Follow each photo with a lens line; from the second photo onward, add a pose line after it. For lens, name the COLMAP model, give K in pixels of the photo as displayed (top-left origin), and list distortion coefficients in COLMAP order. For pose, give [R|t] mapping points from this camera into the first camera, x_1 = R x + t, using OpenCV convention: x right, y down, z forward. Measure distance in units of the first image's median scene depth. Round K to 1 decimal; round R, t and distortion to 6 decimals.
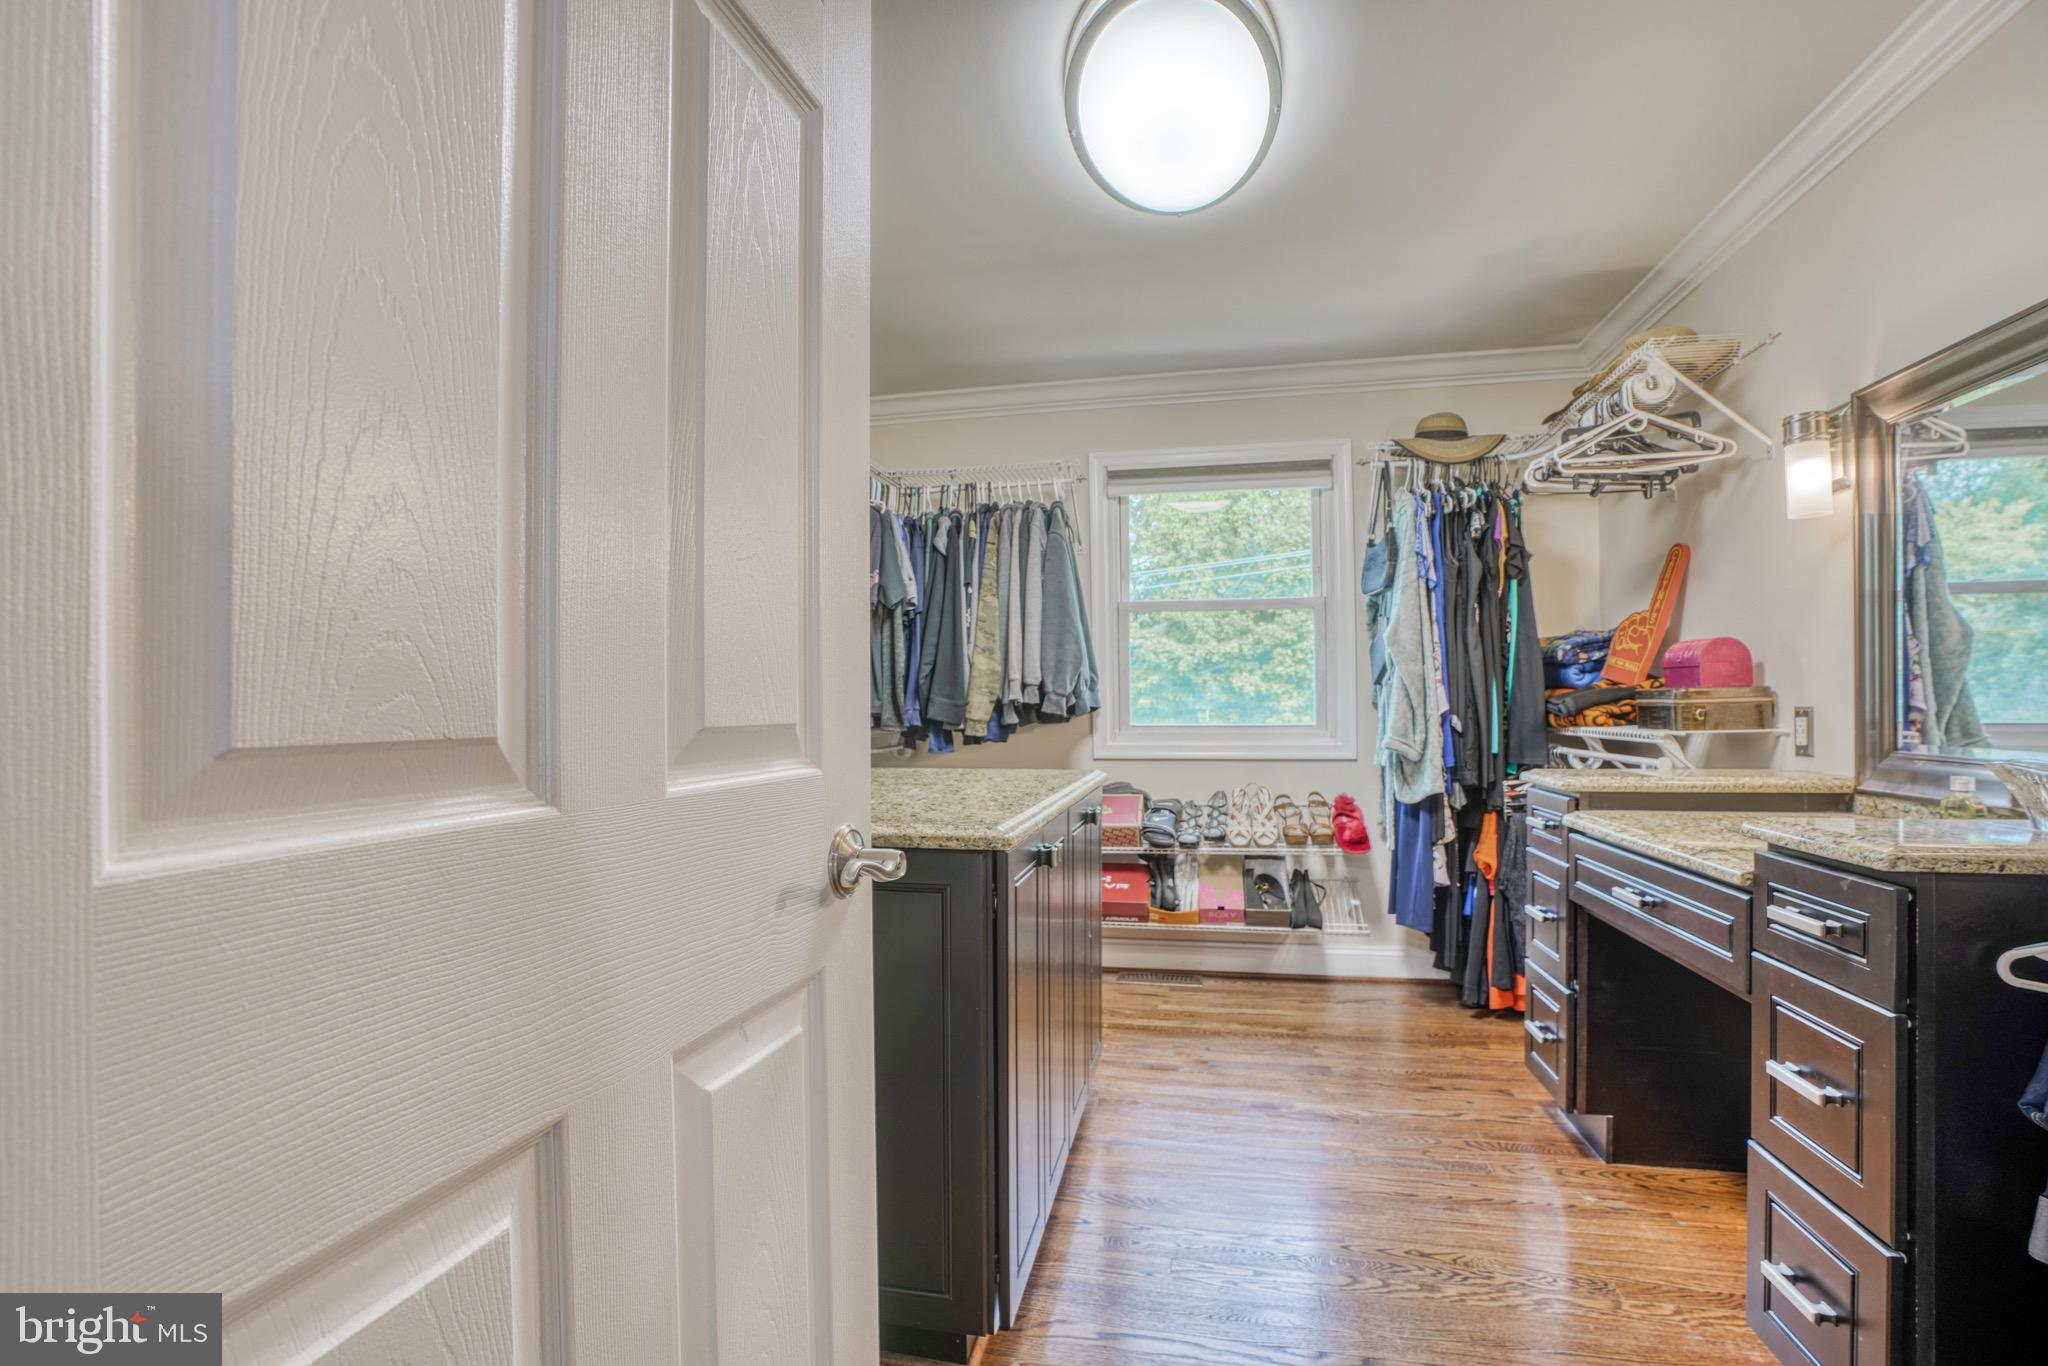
lens RADIAL K [[979.2, 0, 1024.0], [0, 979.2, 683.0], [0, 0, 1]] dist [-0.072129, 0.035737]
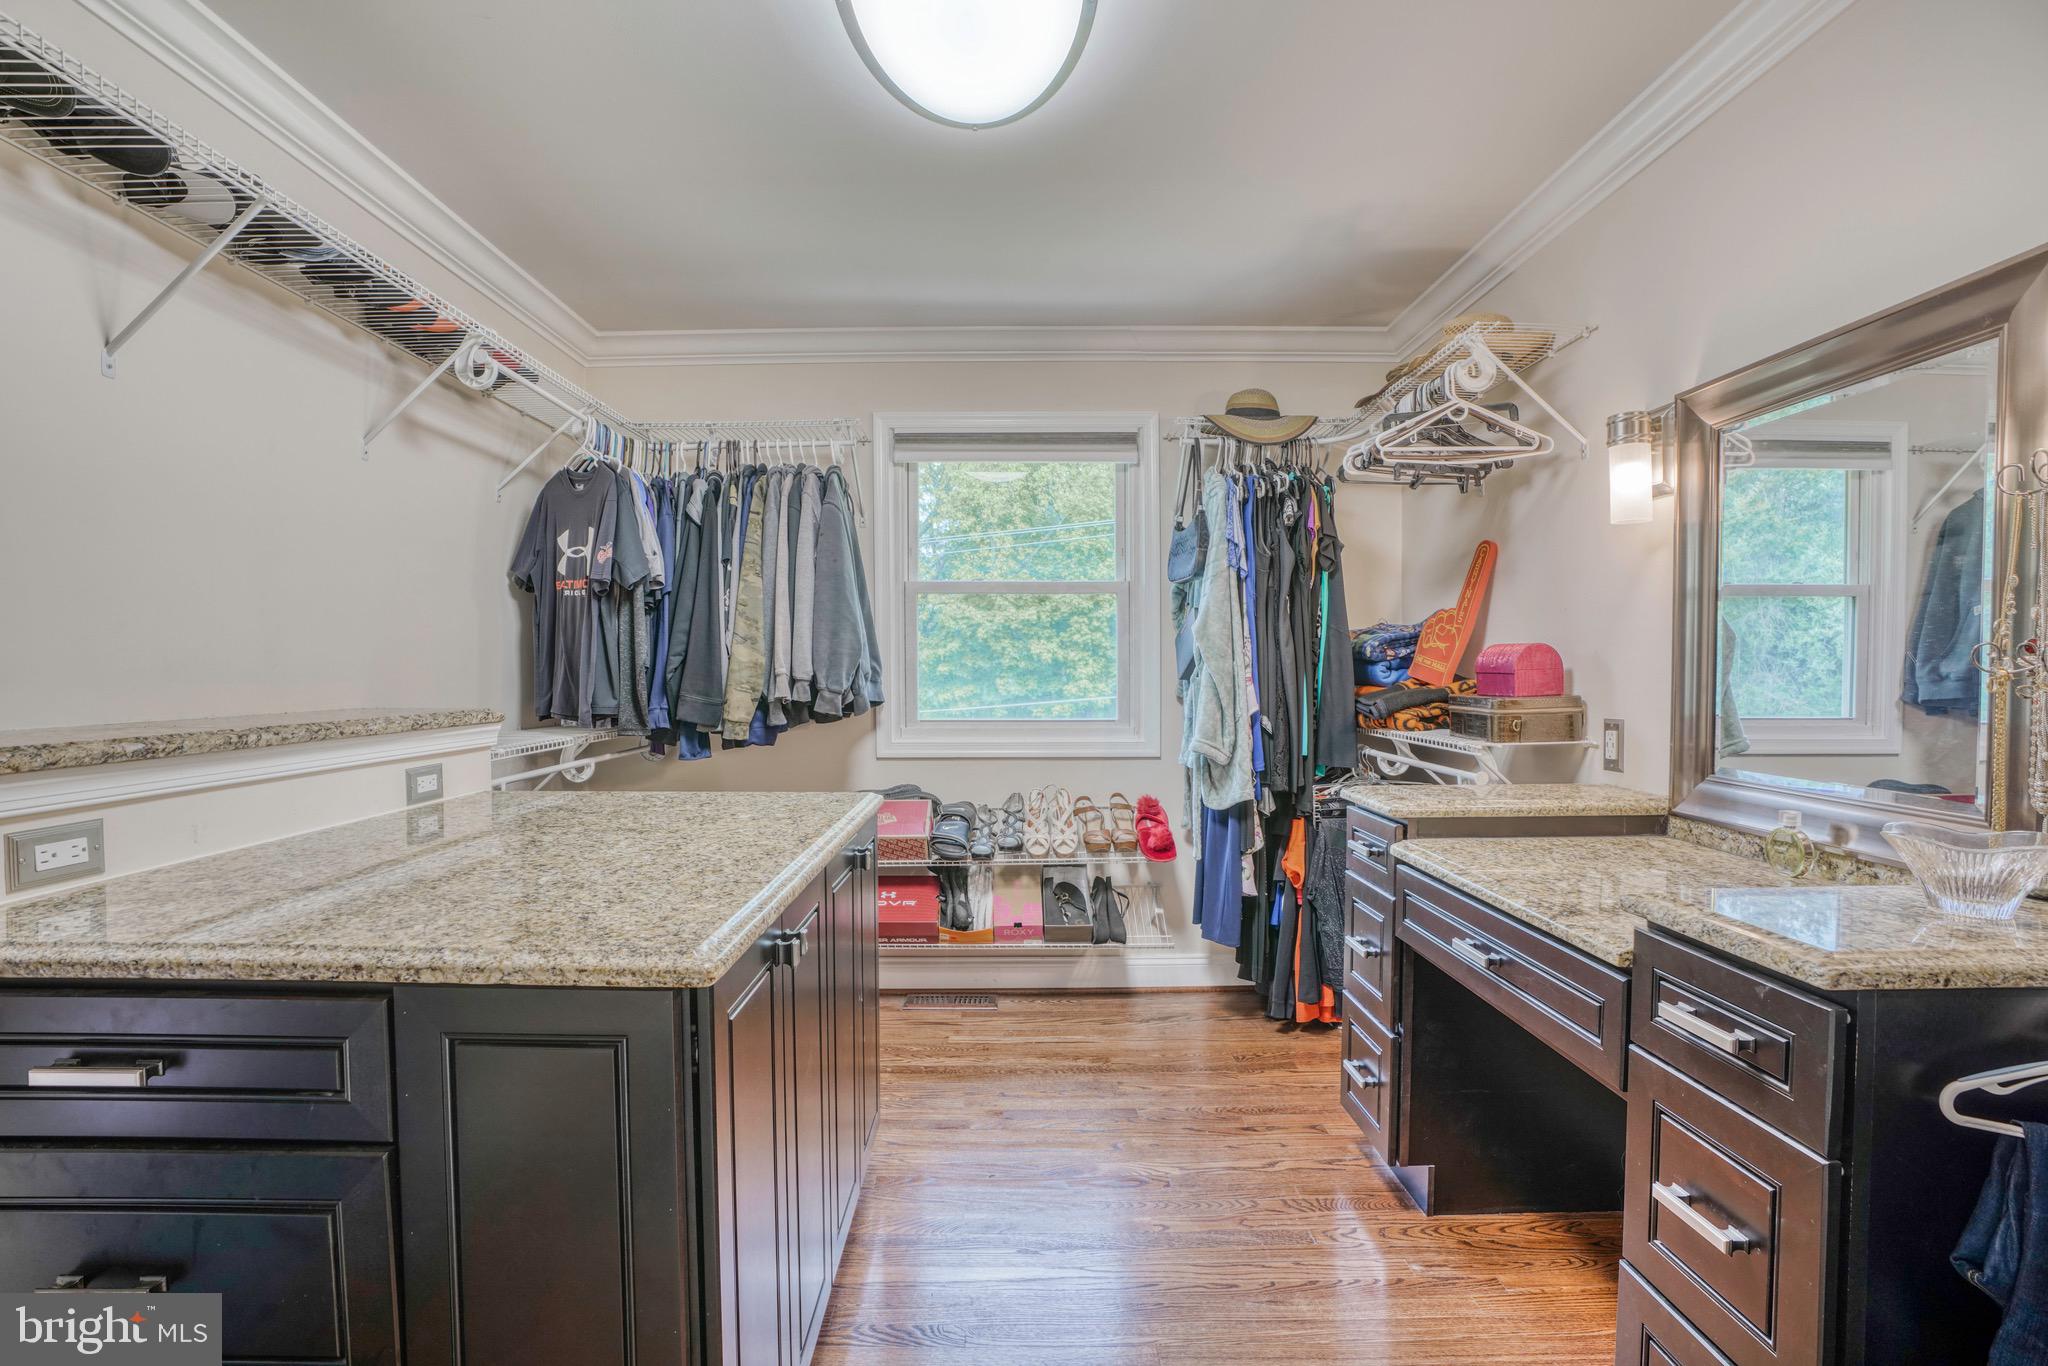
lens RADIAL K [[978.9, 0, 1048.1], [0, 978.9, 687.8], [0, 0, 1]] dist [-0.082381, 0.046763]
pose [[0.974072, -0.003120, 0.226216, 0.028606], [-0.006193, 0.999162, 0.040447, -0.030918], [-0.226153, -0.040799, 0.973237, 0.132048]]
